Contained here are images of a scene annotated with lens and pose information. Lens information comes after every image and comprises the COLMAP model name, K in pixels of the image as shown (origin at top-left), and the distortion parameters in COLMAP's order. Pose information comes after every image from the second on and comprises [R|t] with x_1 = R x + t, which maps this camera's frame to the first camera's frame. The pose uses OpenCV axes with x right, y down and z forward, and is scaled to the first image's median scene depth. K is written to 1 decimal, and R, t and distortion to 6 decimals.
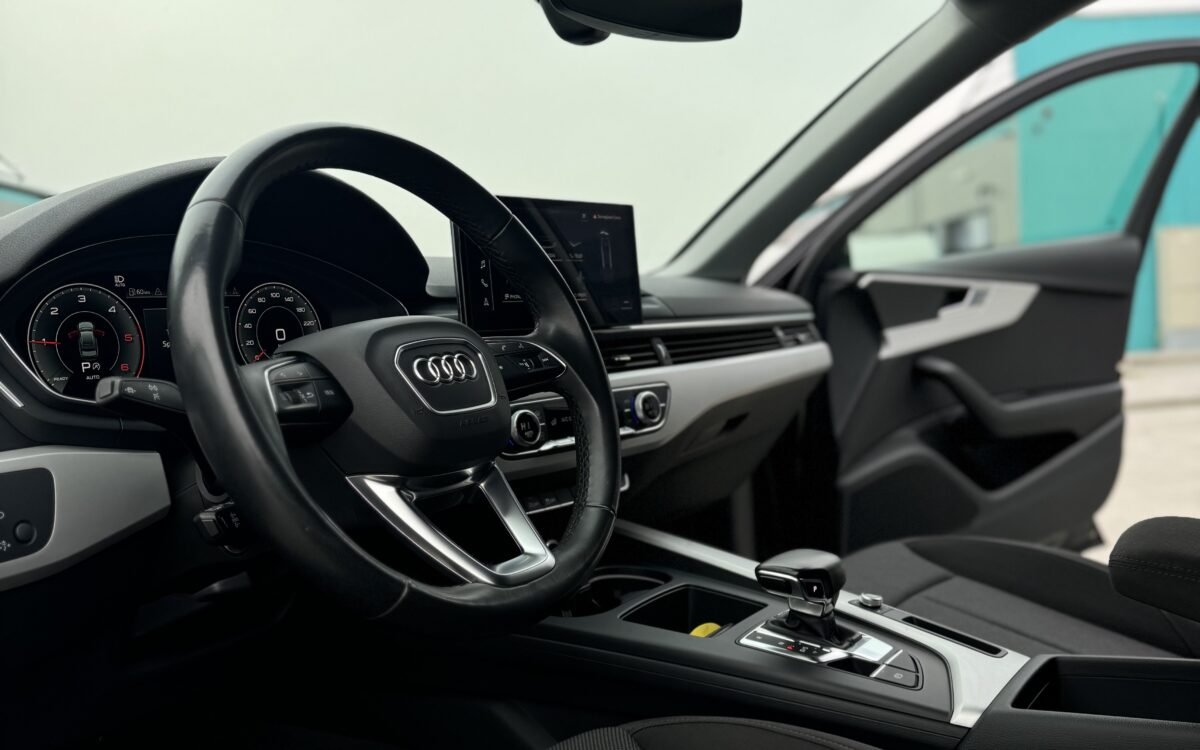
lens RADIAL K [[1060.0, 0, 598.0], [0, 1060.0, 384.9], [0, 0, 1]] dist [0.154664, -0.252173]
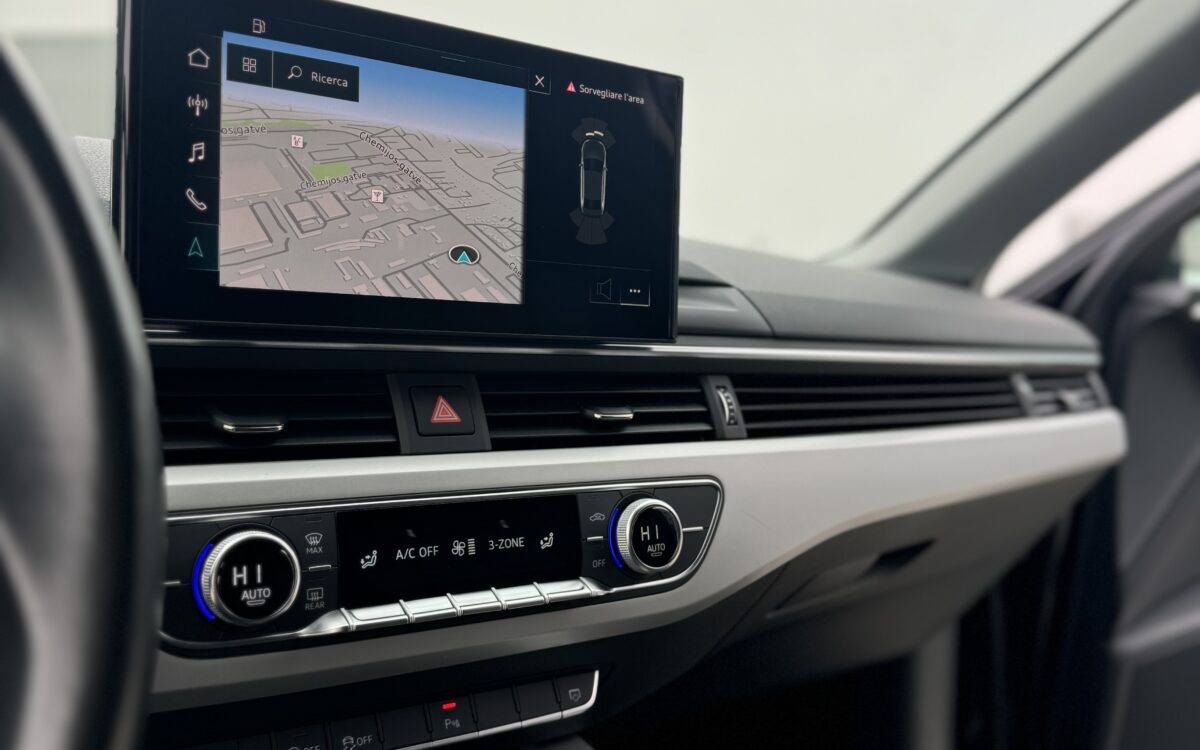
lens RADIAL K [[1060.0, 0, 598.0], [0, 1060.0, 384.9], [0, 0, 1]] dist [0.154664, -0.252173]
pose [[0.965340, 0.108208, -0.237507, 0.119259], [-0.108821, 0.994005, 0.010568, -0.040977], [0.237227, 0.015644, 0.971328, 0.551661]]
